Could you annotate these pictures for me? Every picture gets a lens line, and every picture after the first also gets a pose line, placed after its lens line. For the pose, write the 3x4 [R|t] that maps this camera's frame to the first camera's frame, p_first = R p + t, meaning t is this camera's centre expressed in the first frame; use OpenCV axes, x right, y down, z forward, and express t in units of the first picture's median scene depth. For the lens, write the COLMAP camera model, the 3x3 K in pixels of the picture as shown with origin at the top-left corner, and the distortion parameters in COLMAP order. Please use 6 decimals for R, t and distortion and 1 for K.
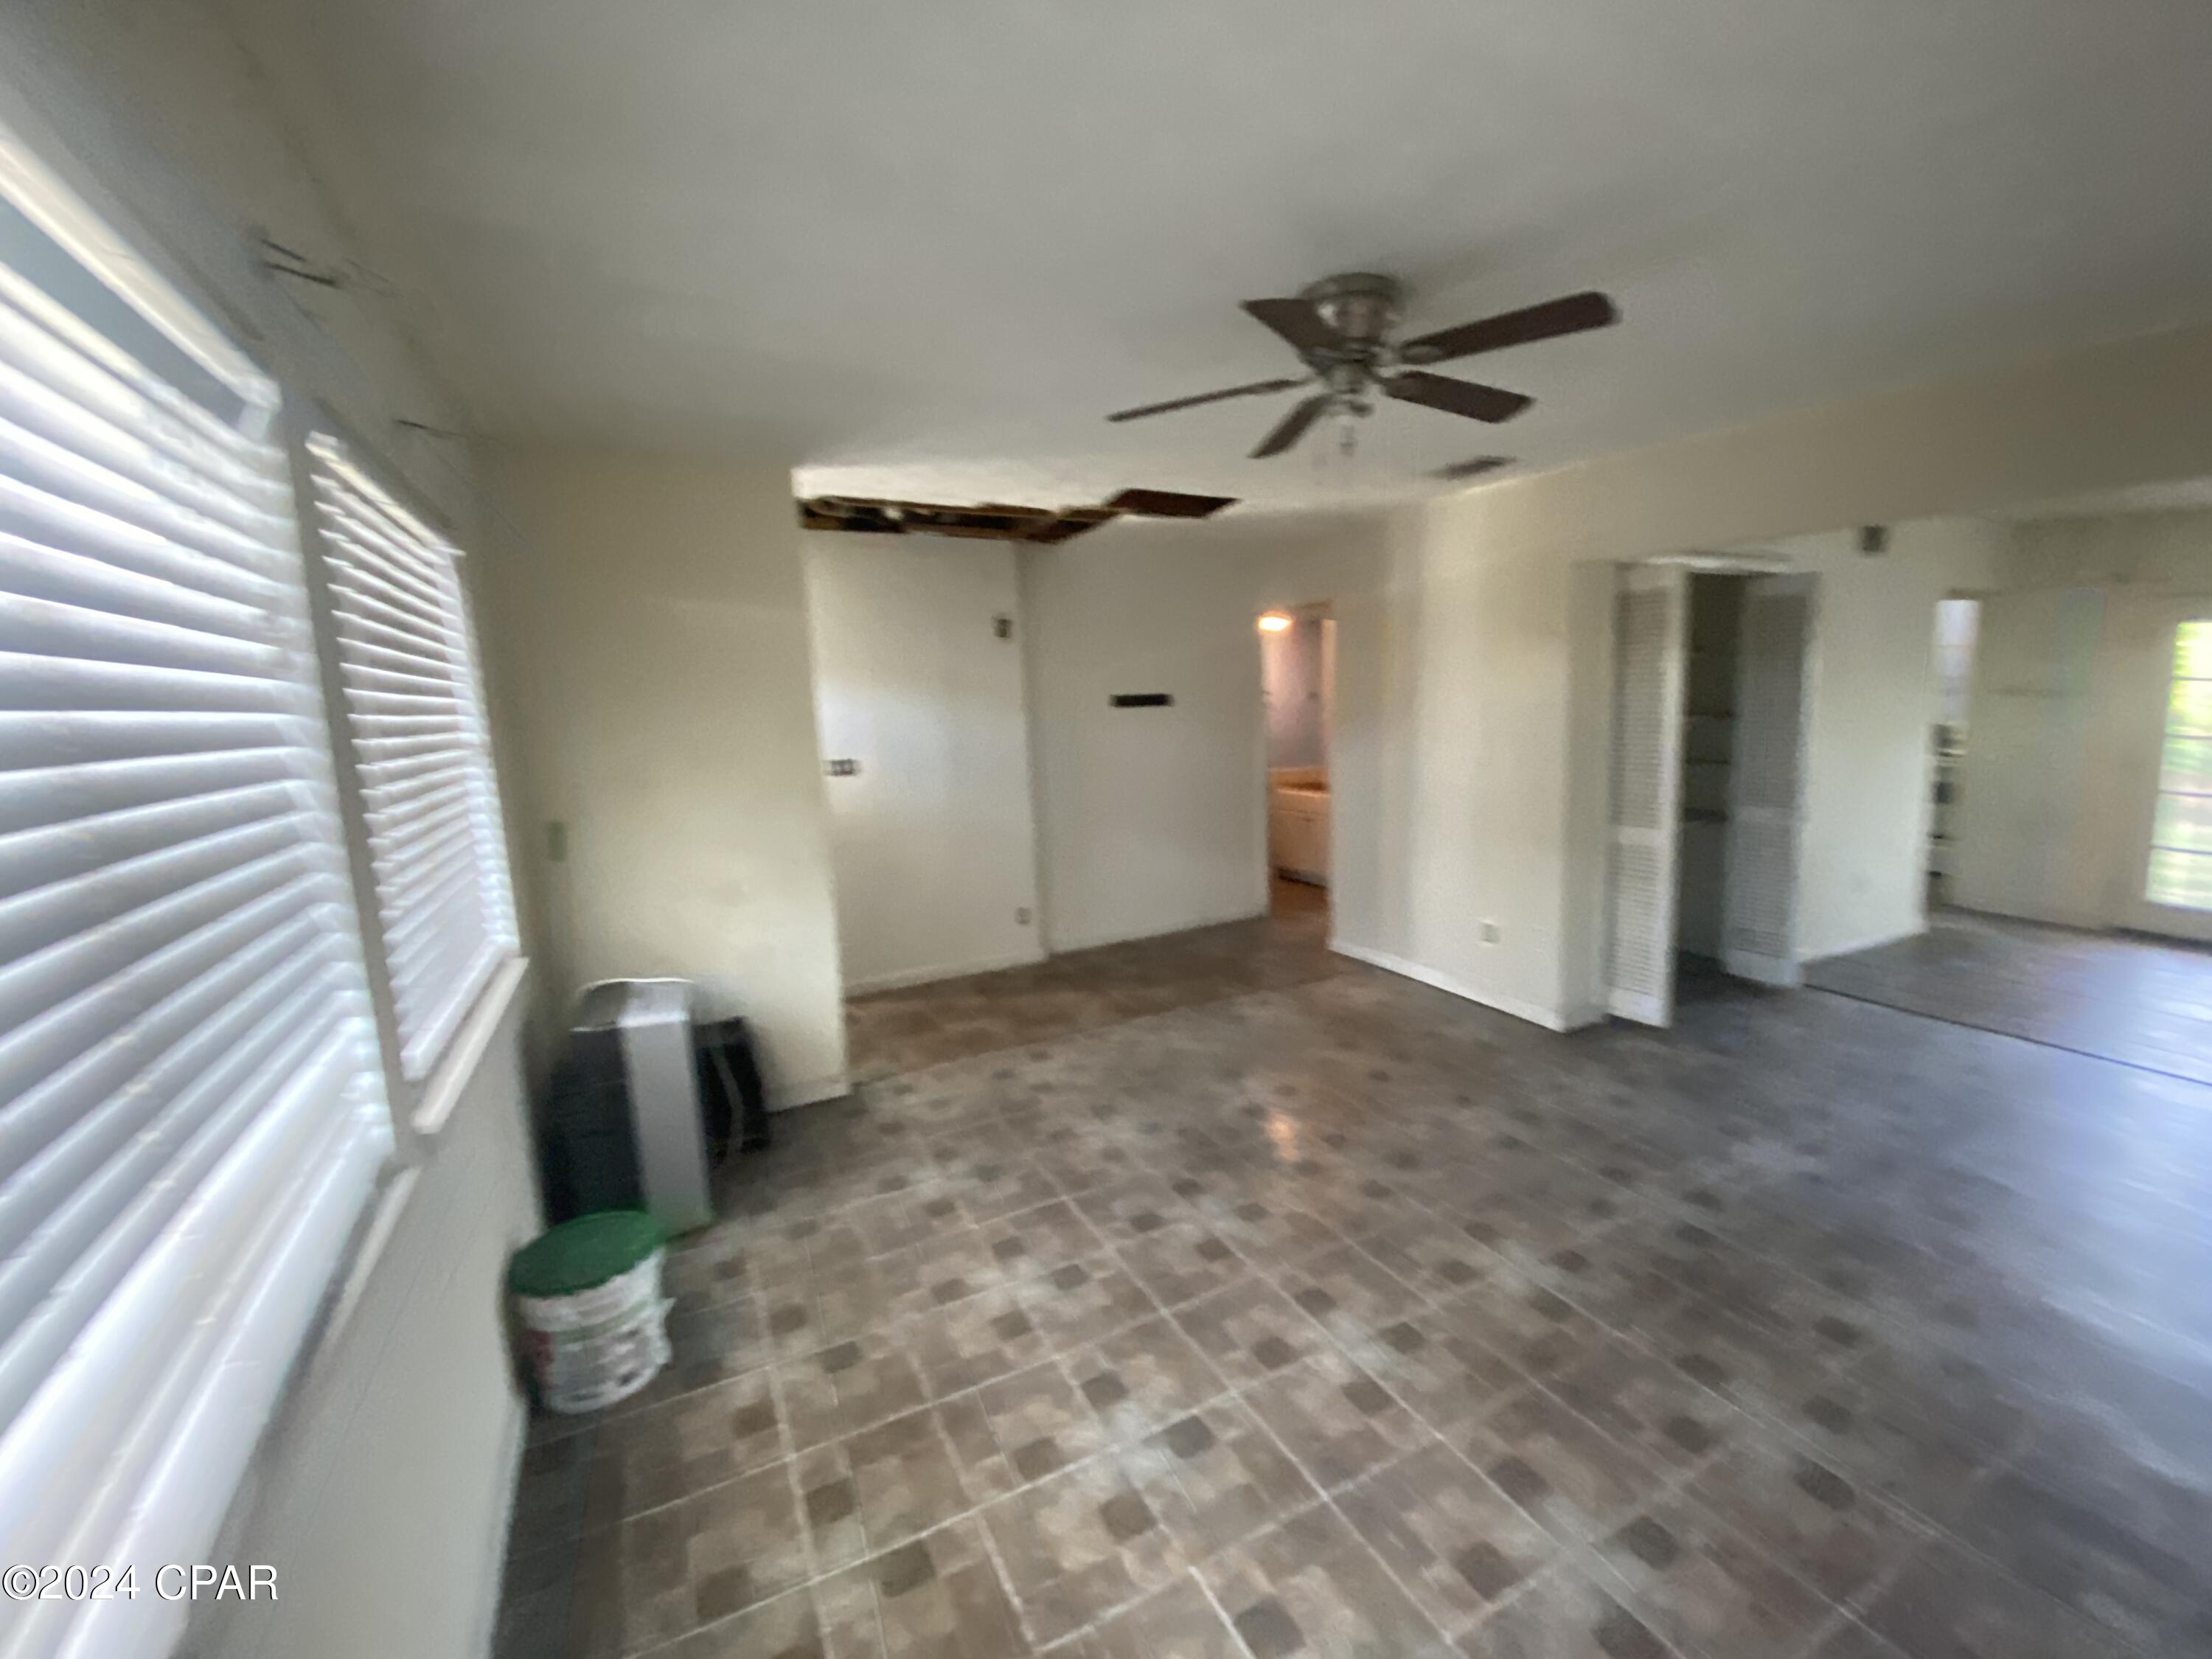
lens RADIAL K [[893.6, 0, 1106.0], [0, 893.6, 829.5], [0, 0, 1]] dist [0.035377, -0.023926]
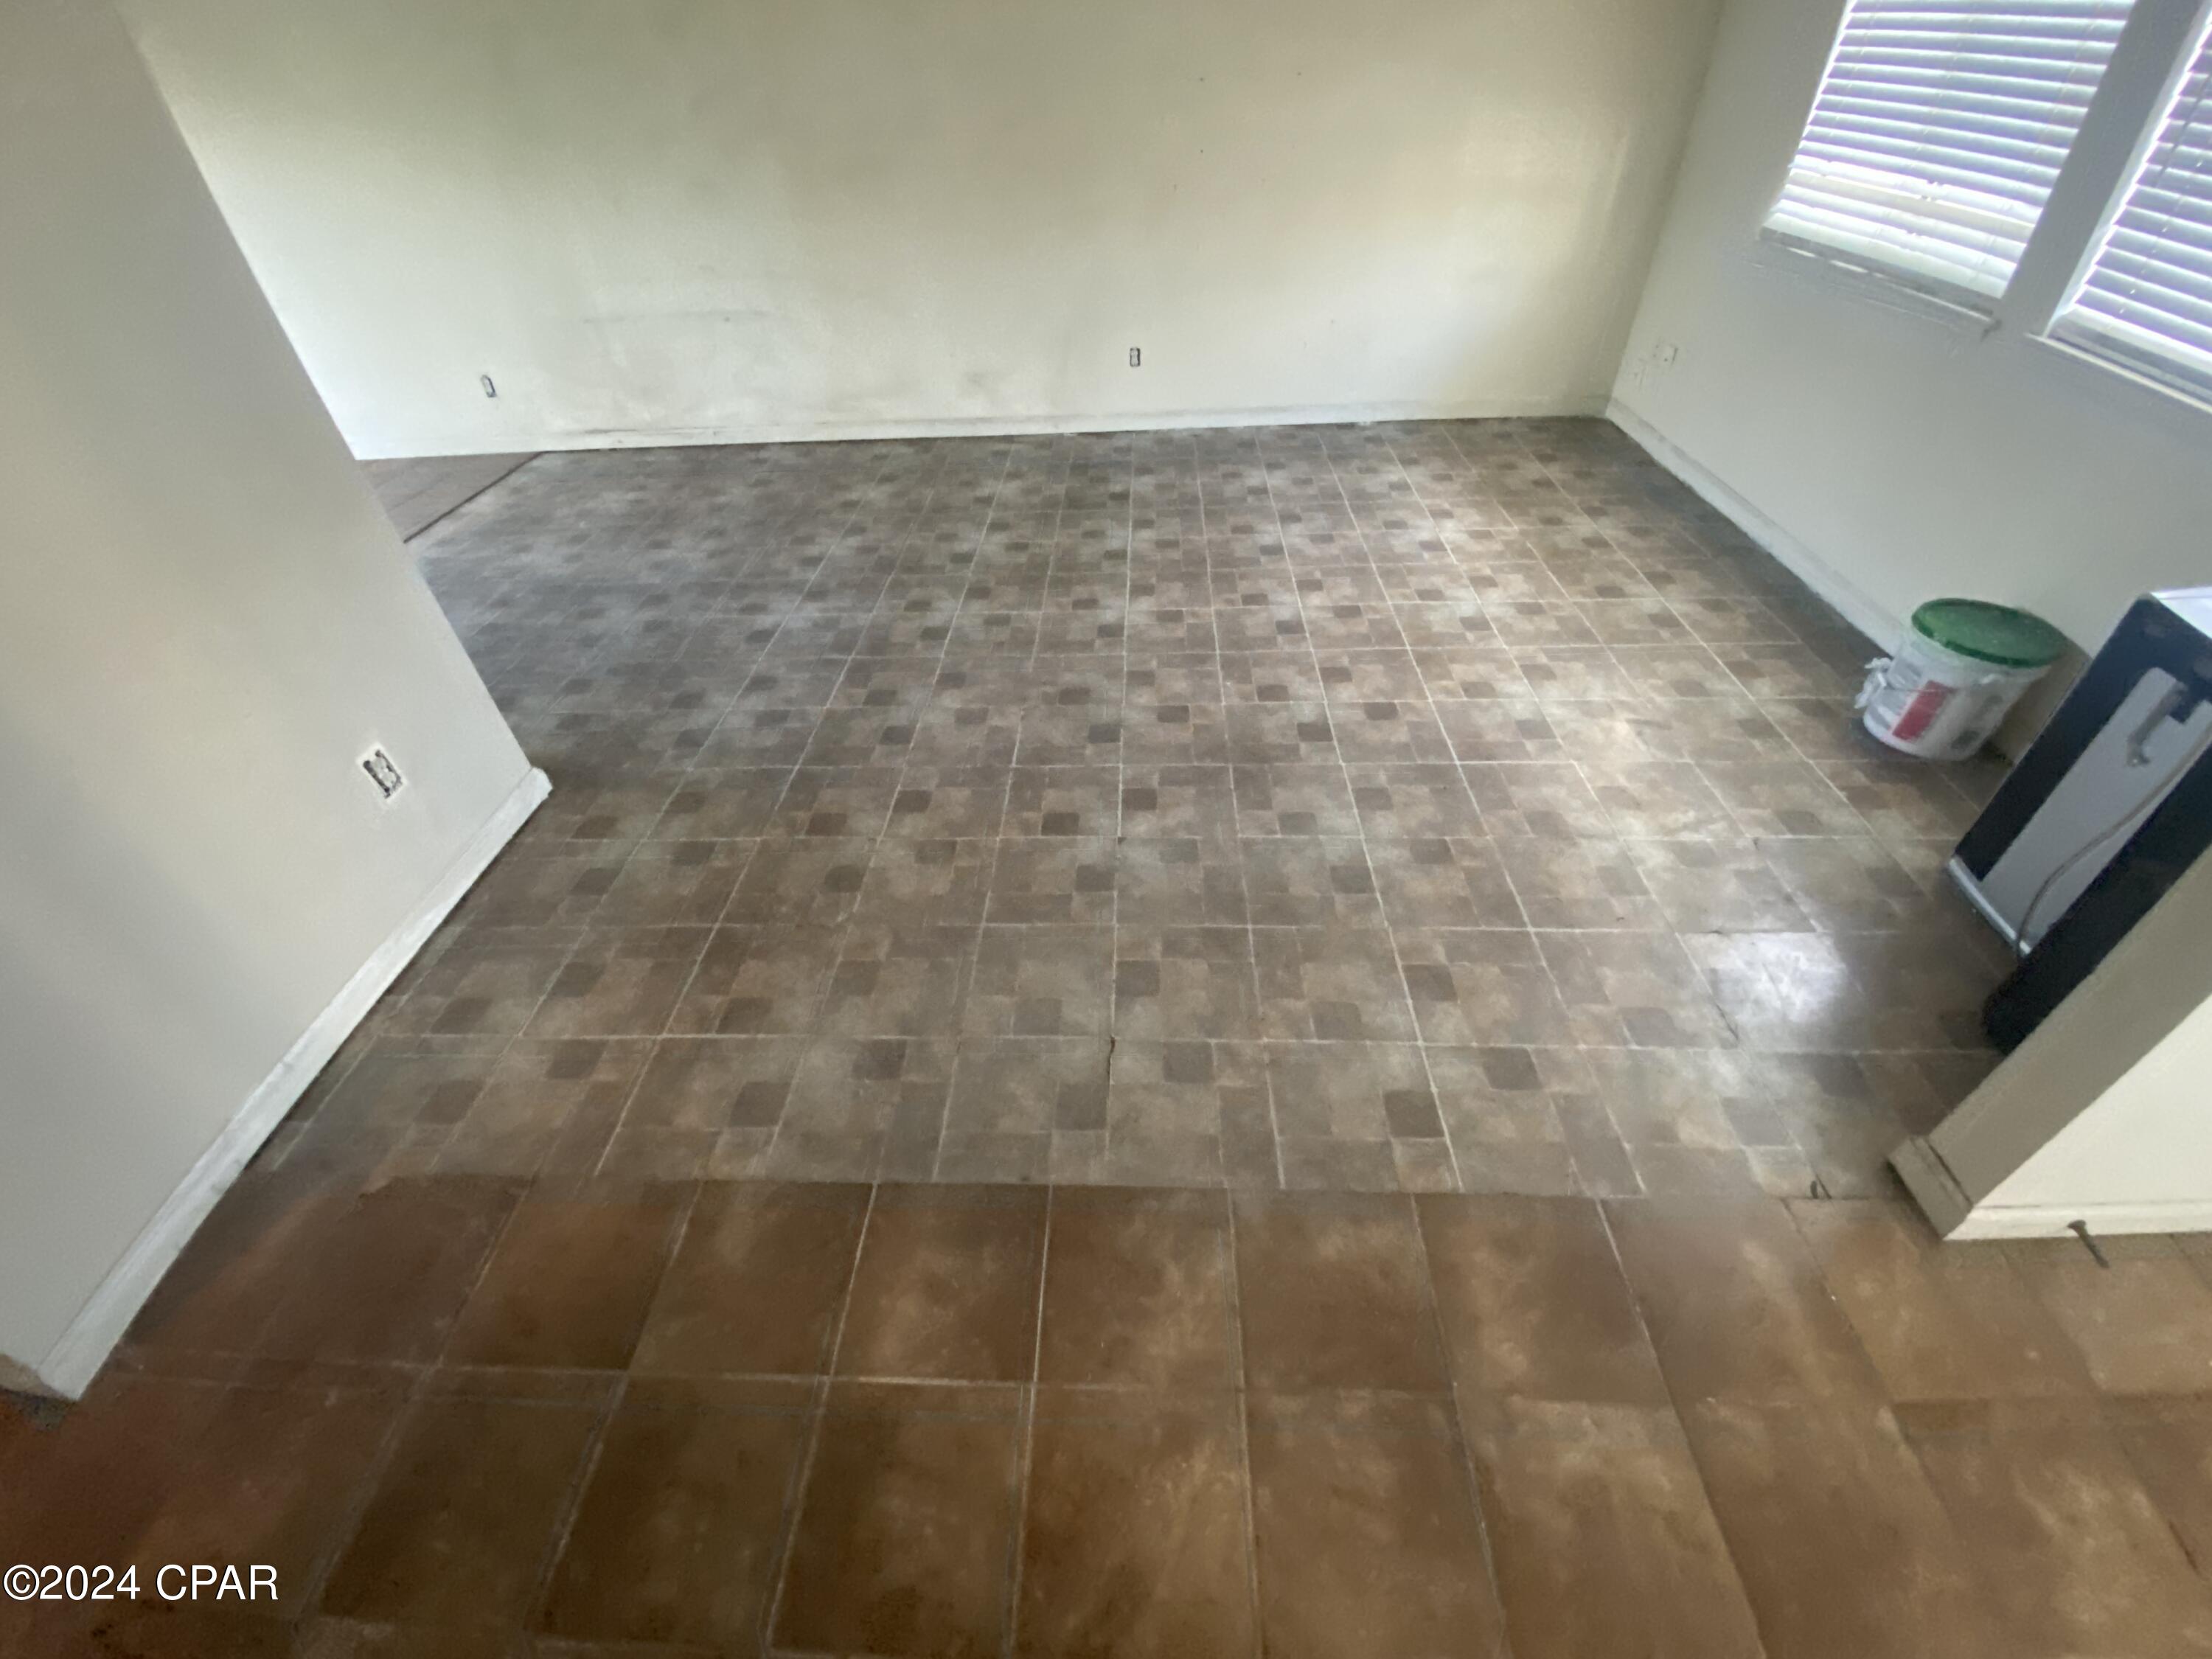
lens RADIAL K [[904.7, 0, 1119.4], [0, 904.7, 832.2], [0, 0, 1]] dist [0.049876, -0.034873]
pose [[-0.877802, -0.263153, 0.400268, -0.132473], [0.134108, 0.667172, 0.732732, -0.235779], [-0.459868, 0.696873, -0.550354, 1.733557]]
